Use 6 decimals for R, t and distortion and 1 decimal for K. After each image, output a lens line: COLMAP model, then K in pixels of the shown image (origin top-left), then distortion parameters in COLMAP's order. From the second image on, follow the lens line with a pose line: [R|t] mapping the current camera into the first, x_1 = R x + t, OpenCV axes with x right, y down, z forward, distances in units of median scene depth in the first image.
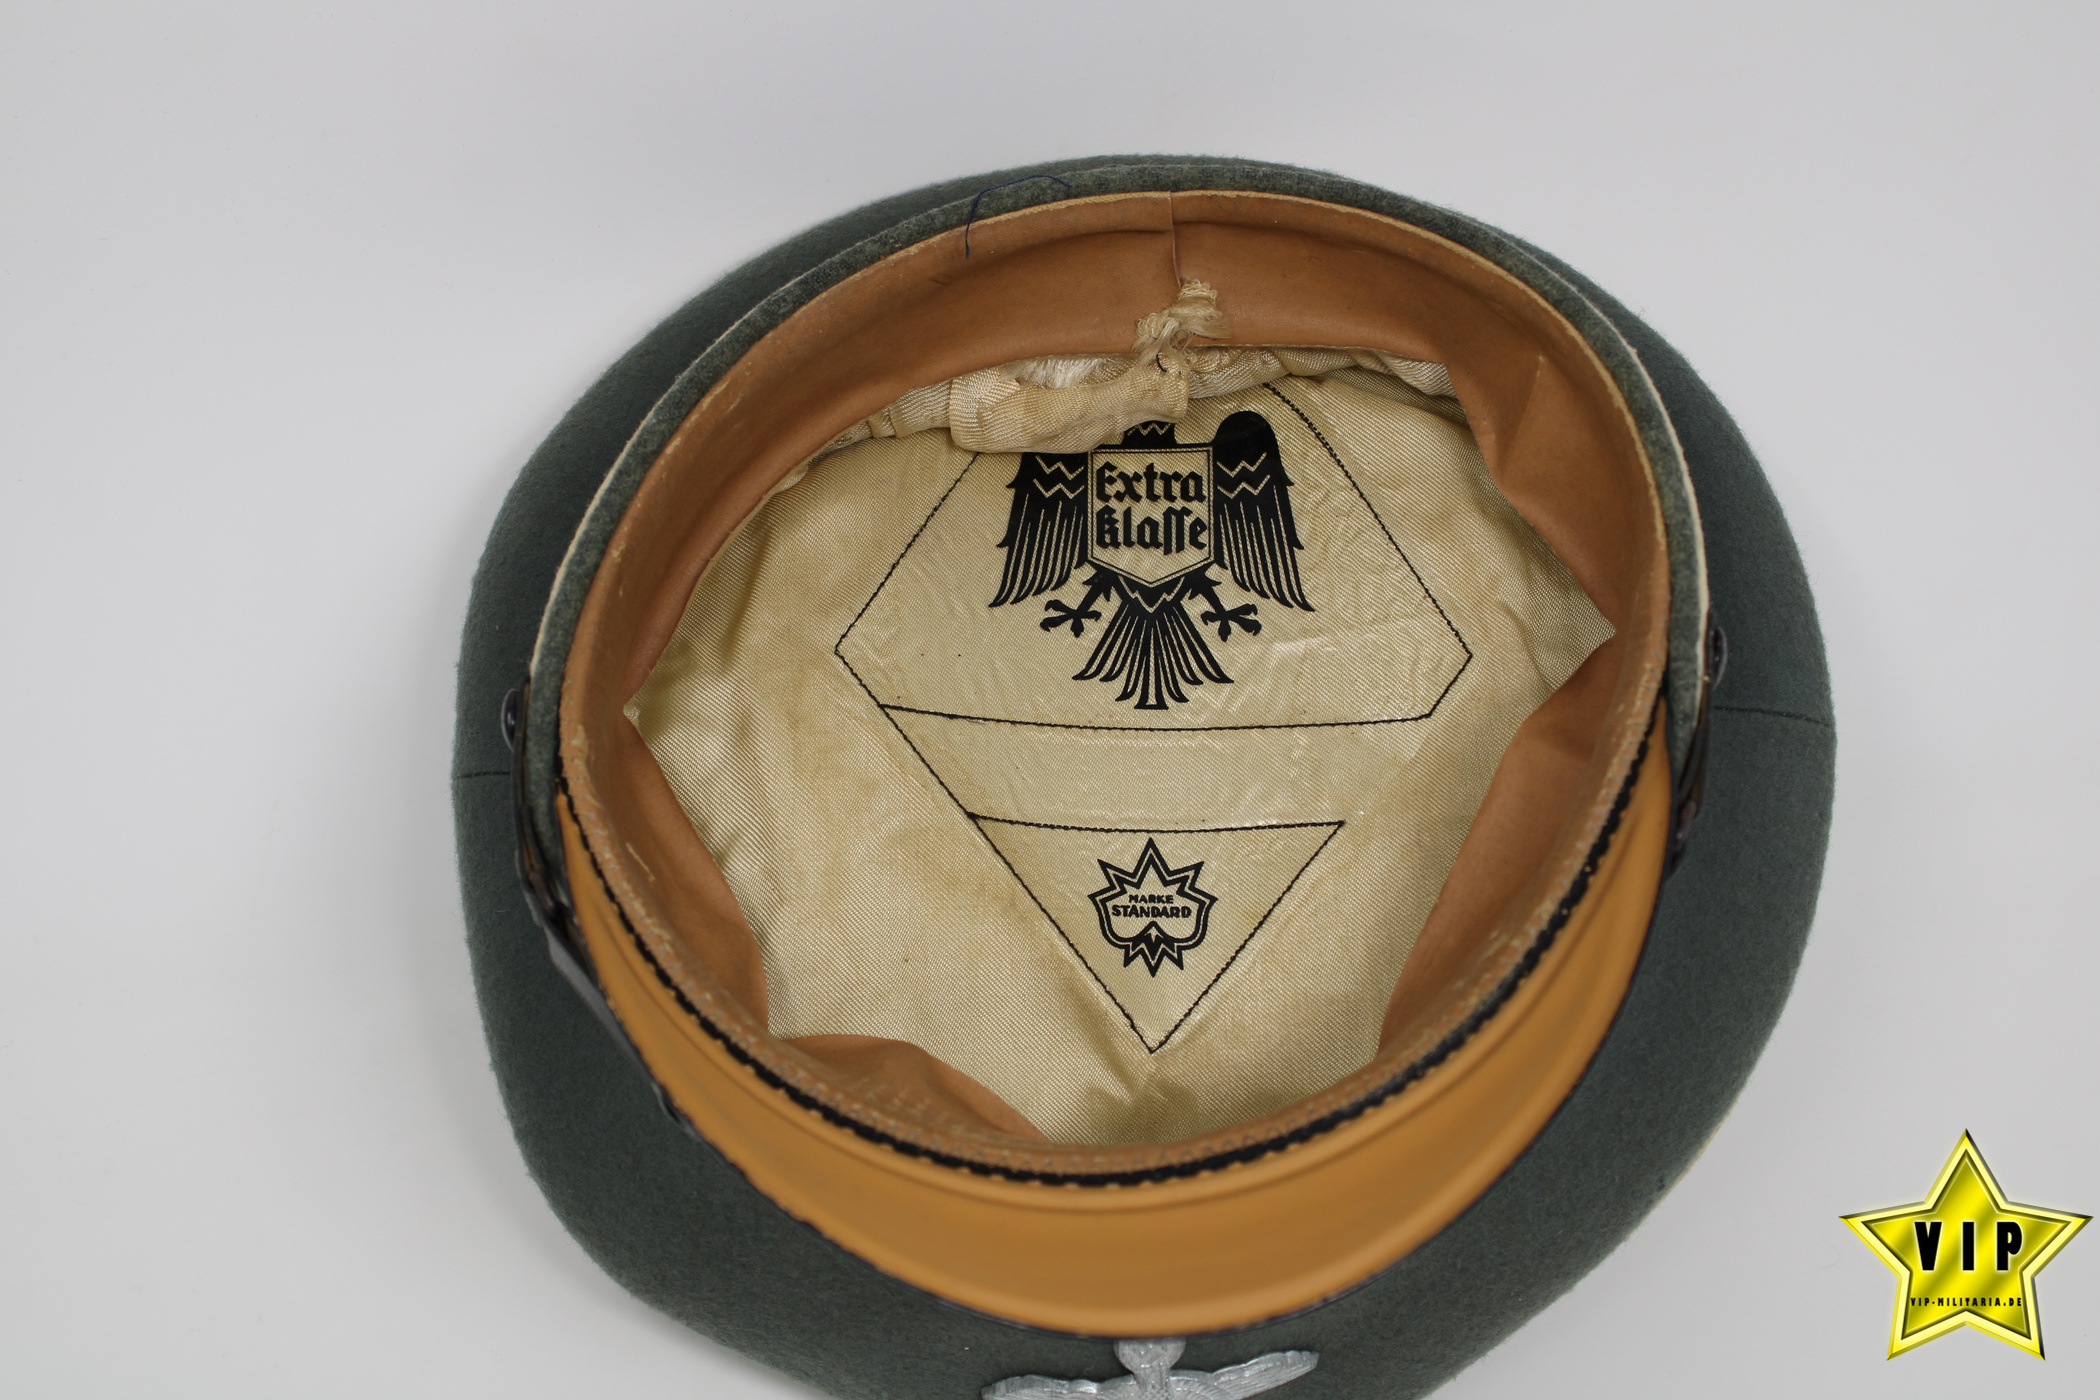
lens RADIAL K [[2751.8, 0, 1048.5], [0, 2751.8, 661.0], [0, 0, 1]] dist [-0.137933, 0.870574]
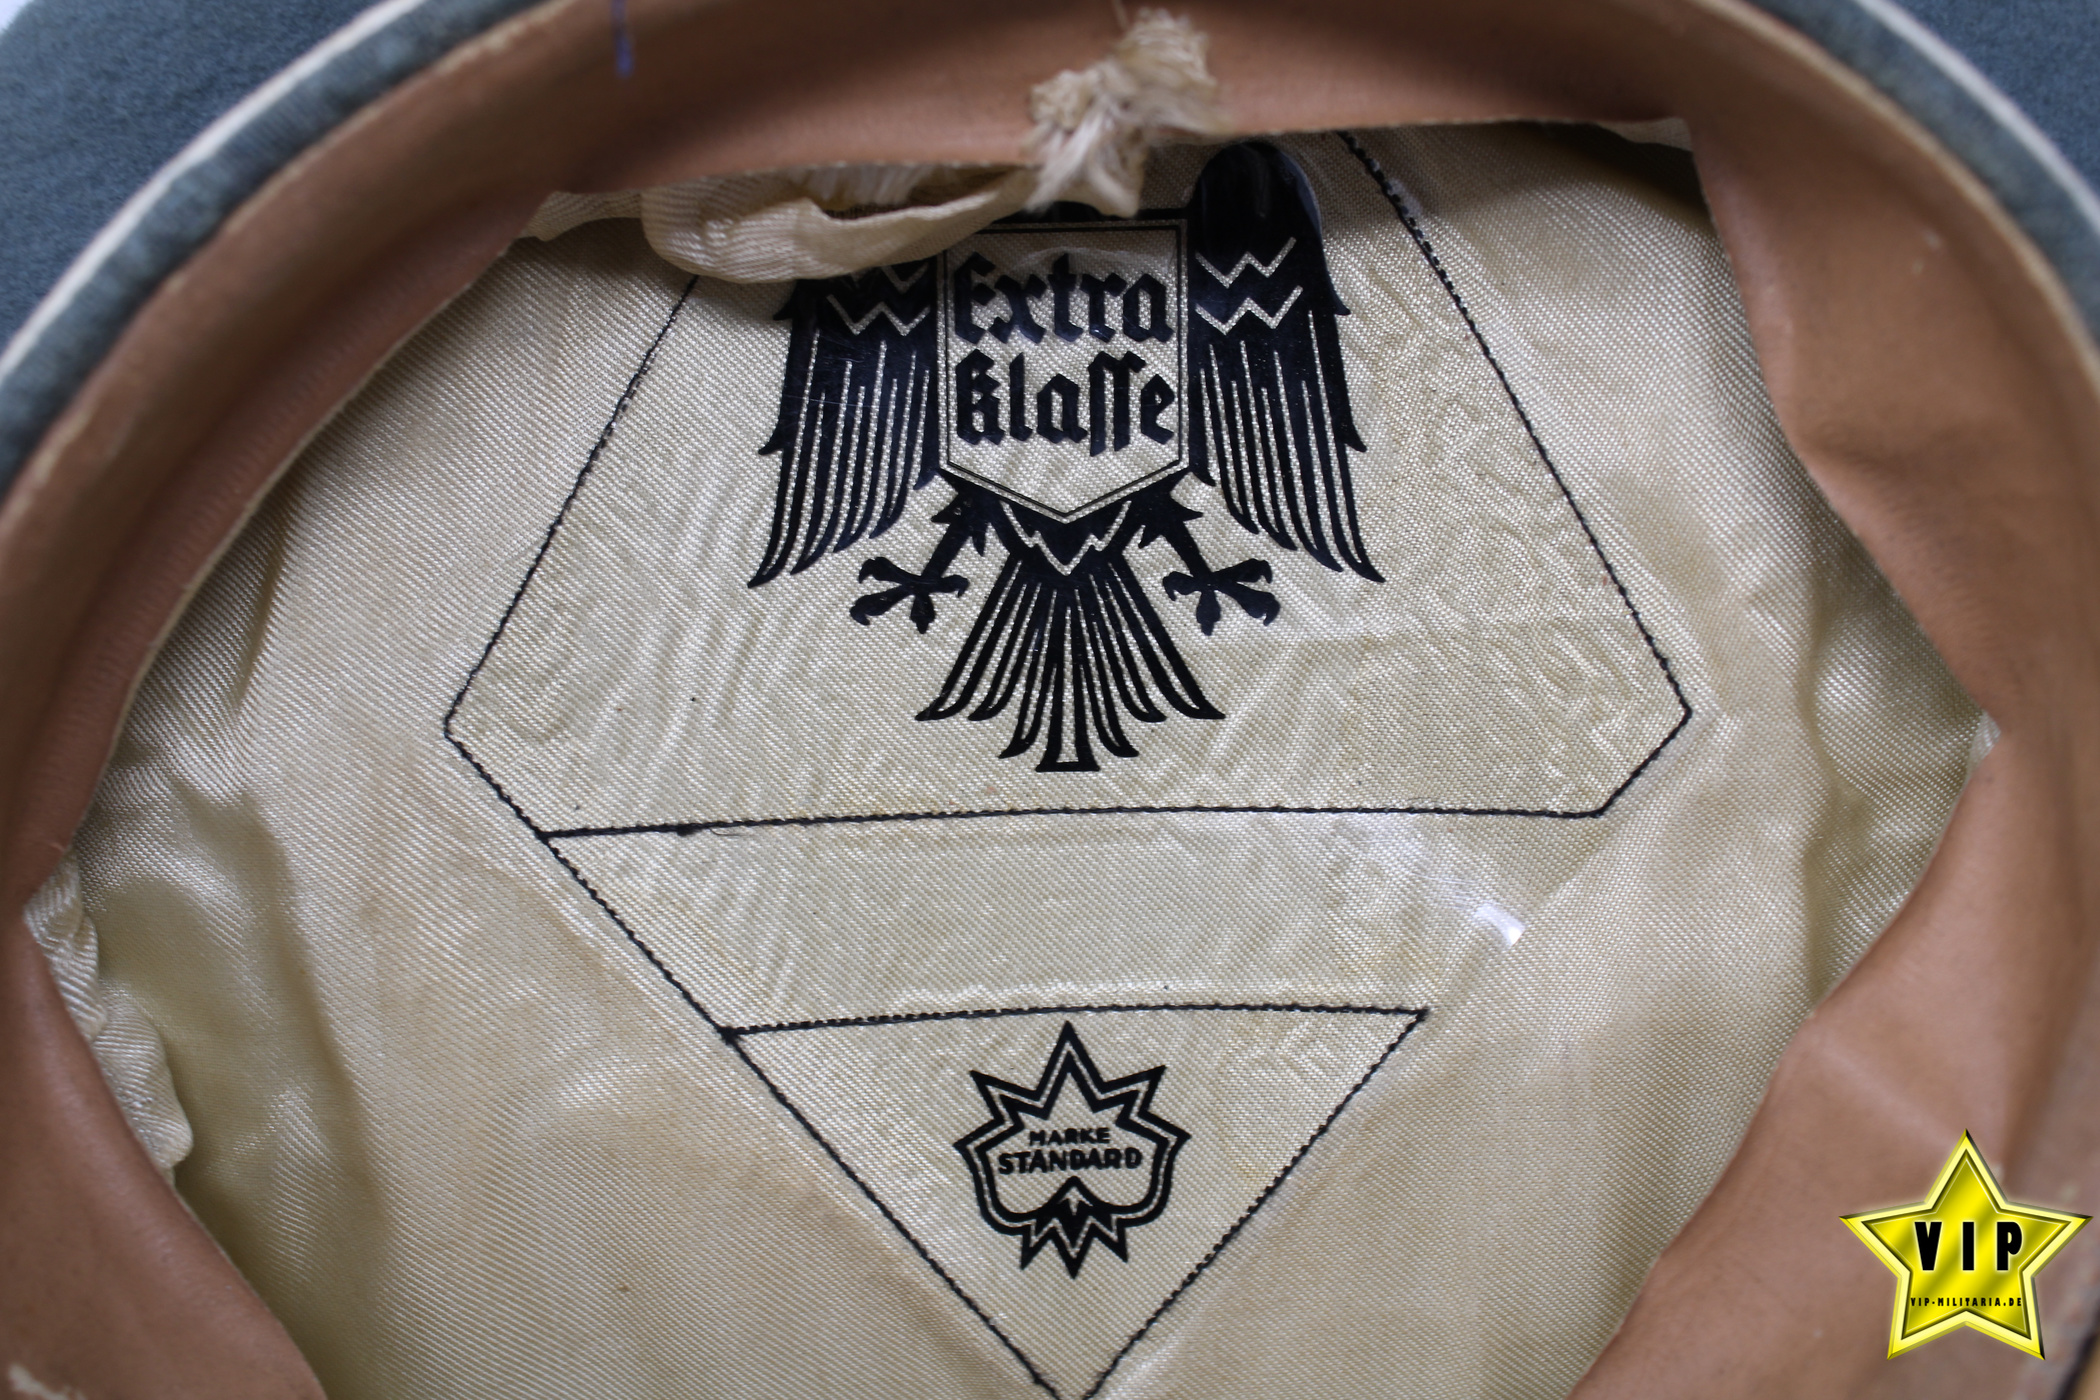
lens RADIAL K [[2751.8, 0, 1048.5], [0, 2751.8, 661.0], [0, 0, 1]] dist [-0.137933, 0.870574]
pose [[0.999502, -0.022746, 0.021872, 0.022543], [0.010534, 0.893866, 0.448210, -0.234235], [-0.029745, -0.447756, 0.893661, 0.534461]]
